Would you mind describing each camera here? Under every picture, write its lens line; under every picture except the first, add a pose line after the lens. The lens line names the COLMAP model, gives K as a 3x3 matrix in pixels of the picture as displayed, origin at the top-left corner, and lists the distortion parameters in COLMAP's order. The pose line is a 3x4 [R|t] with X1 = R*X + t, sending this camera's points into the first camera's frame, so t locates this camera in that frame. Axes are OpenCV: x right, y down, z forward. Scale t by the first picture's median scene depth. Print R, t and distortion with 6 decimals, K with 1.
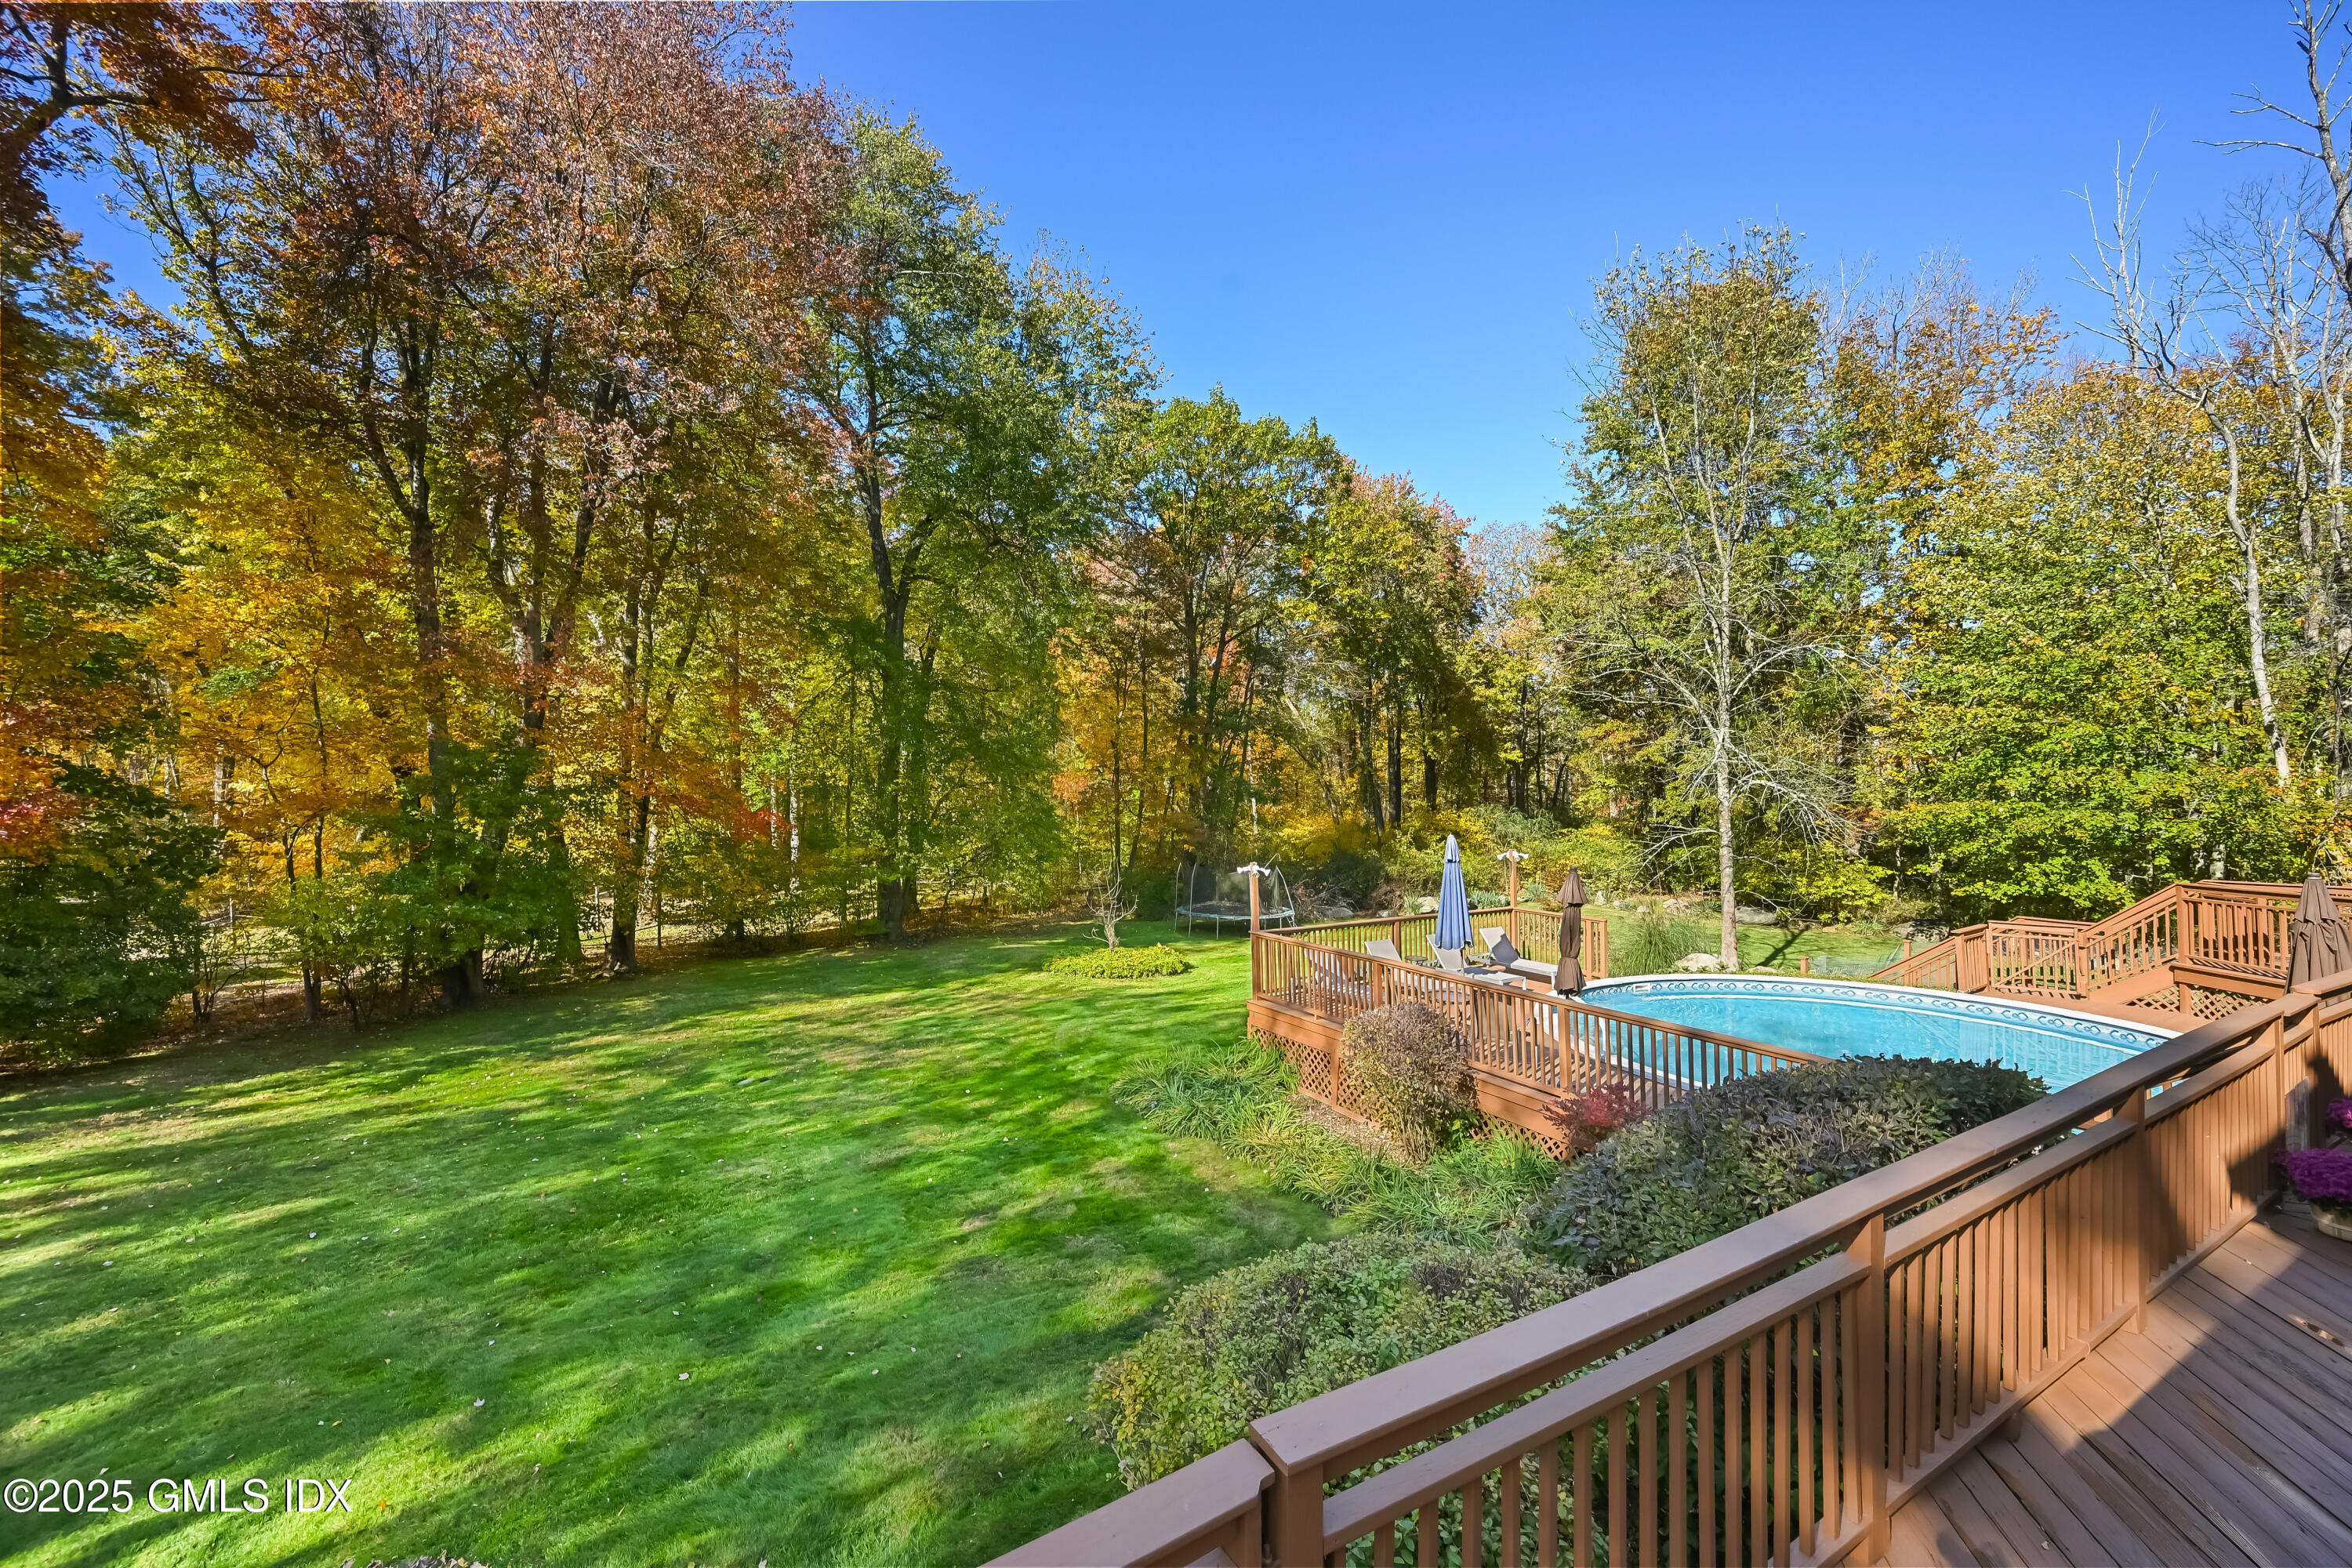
lens RADIAL K [[915.6, 0, 1173.4], [0, 915.6, 774.6], [0, 0, 1]] dist [-0.002852, 0.000708]
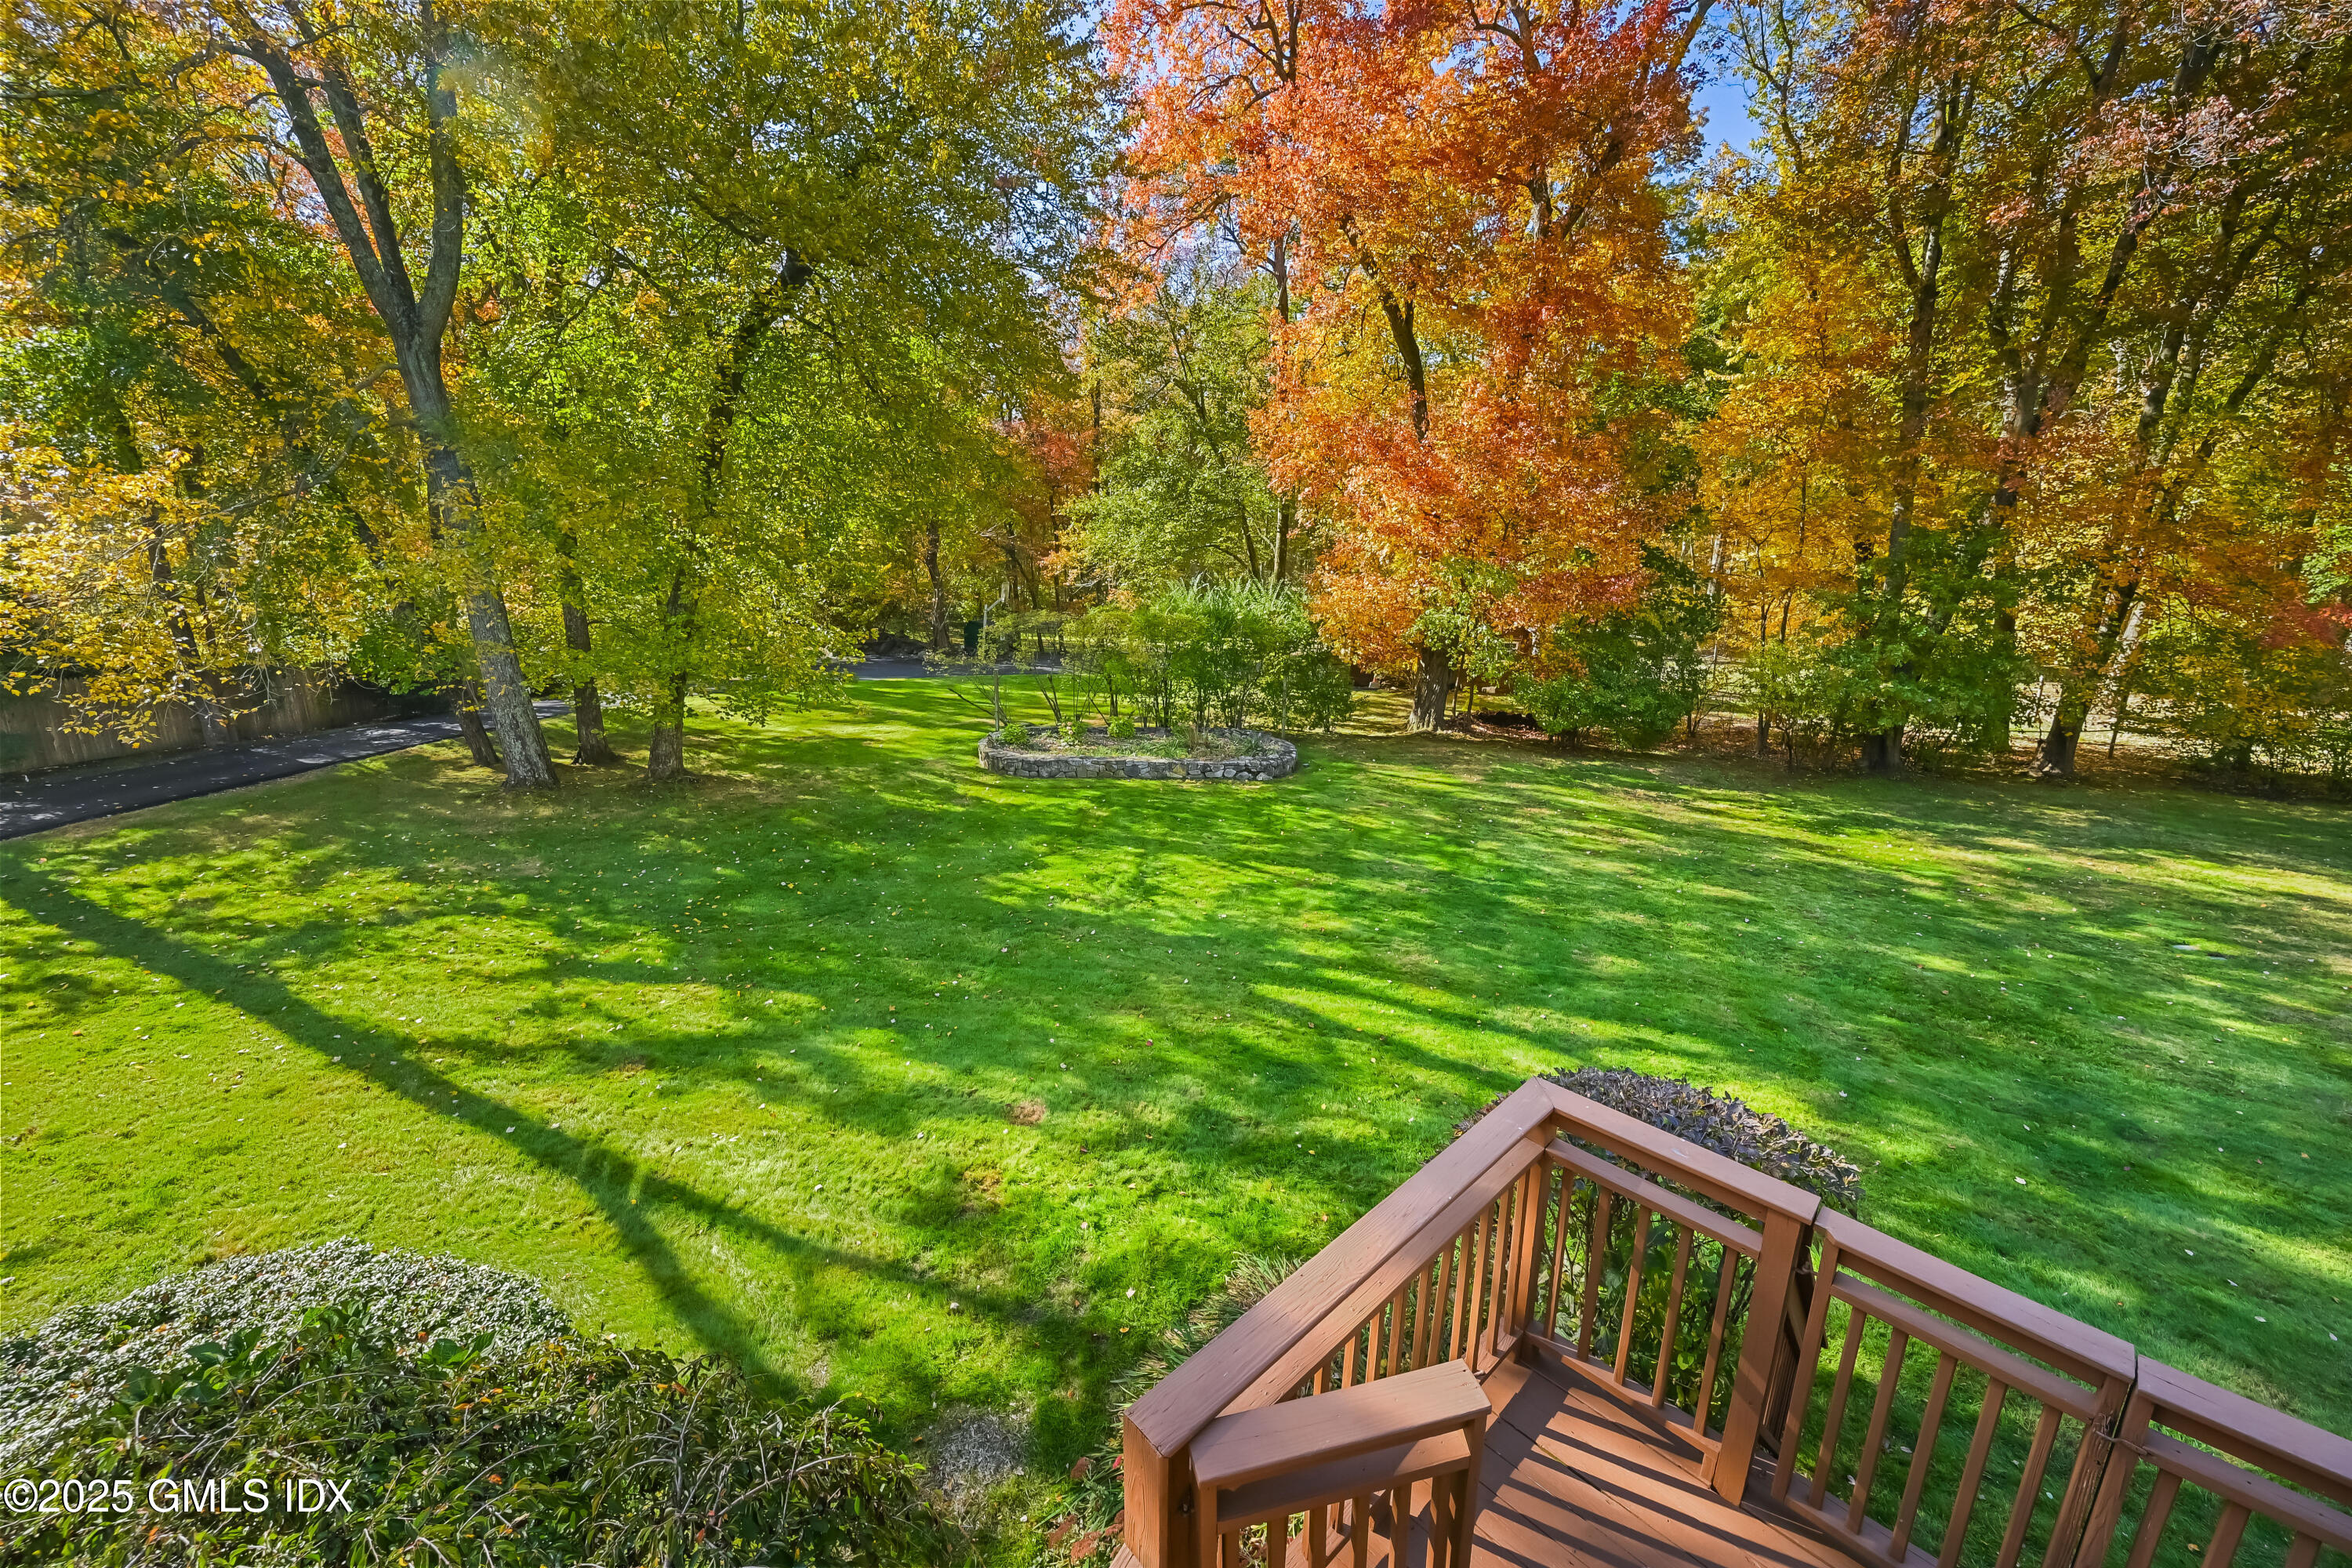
lens RADIAL K [[915.6, 0, 1173.4], [0, 915.6, 774.6], [0, 0, 1]] dist [-0.002852, 0.000708]
pose [[0.243754, 0.248002, -0.937592, 0.046107], [0.013359, 0.965802, 0.258937, -0.040374], [0.969745, -0.075643, 0.232105, -0.075415]]
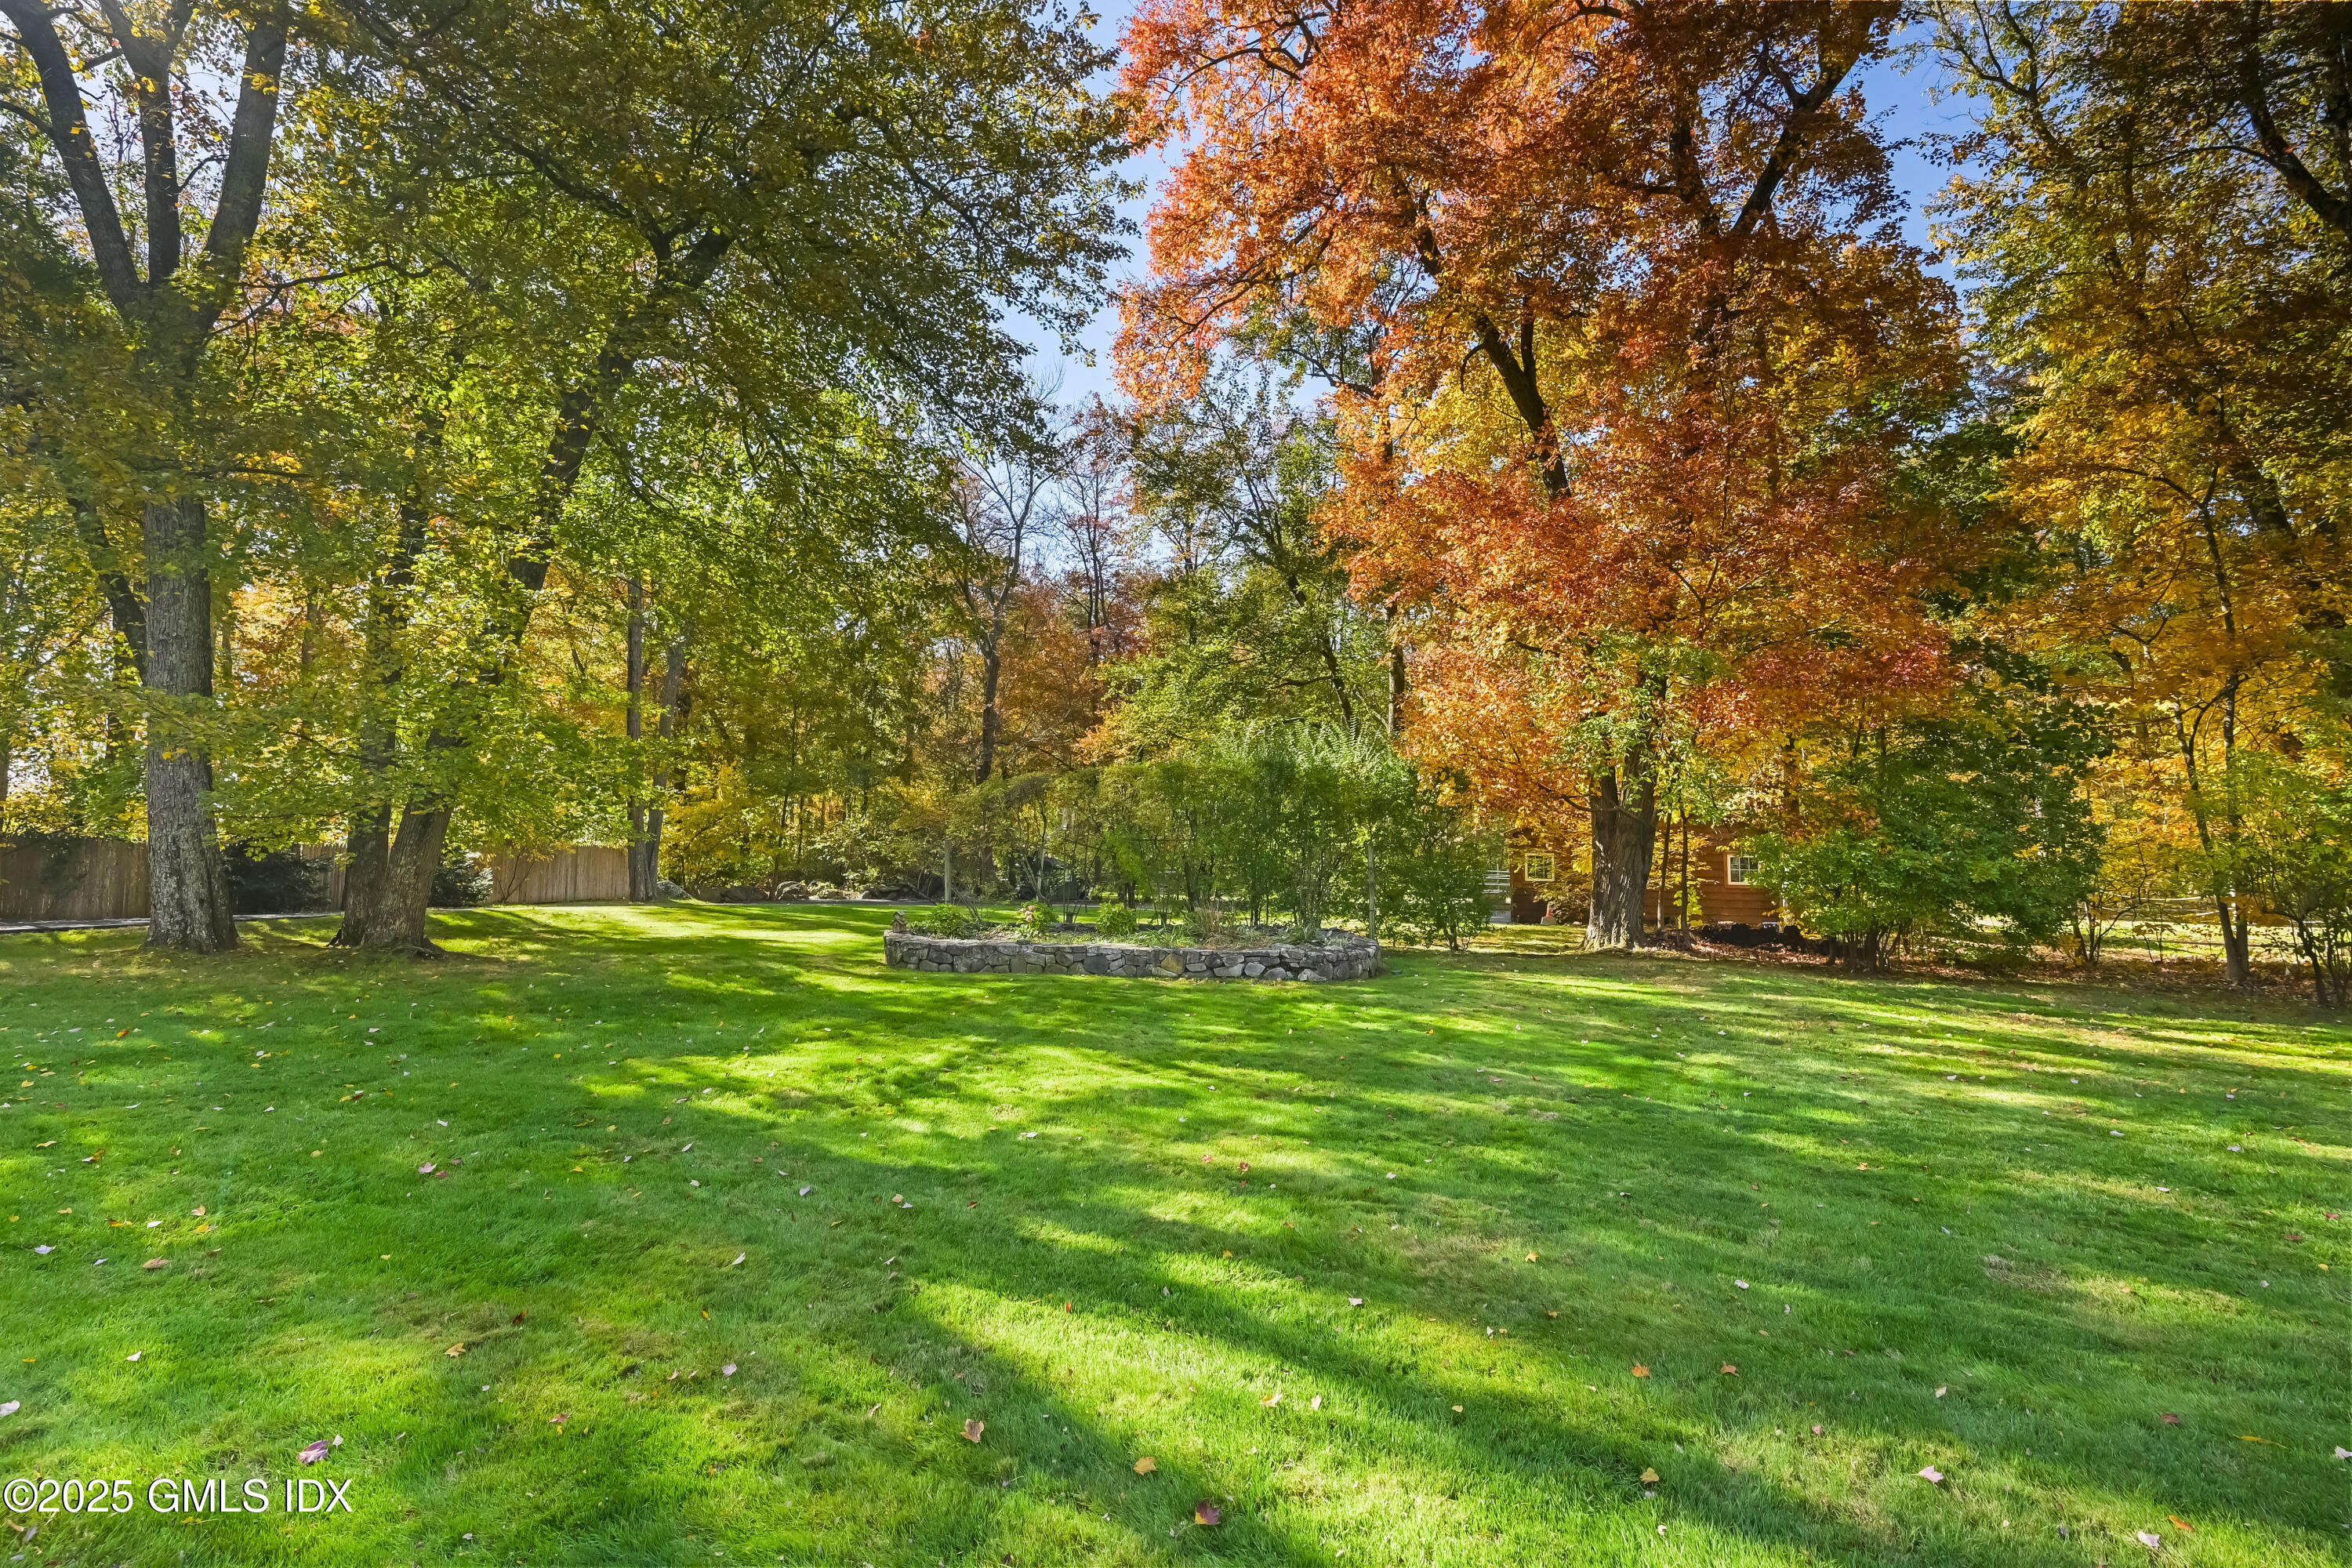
lens RADIAL K [[1028.0, 0, 1176.0], [0, 1028.0, 784.0], [0, 0, 1]] dist [-0.001647, -0.000164]
pose [[0.079109, -0.051944, -0.995512, -0.223915], [0.022857, 0.998473, -0.050282, 0.143144], [0.996604, -0.018777, 0.080176, 0.129109]]
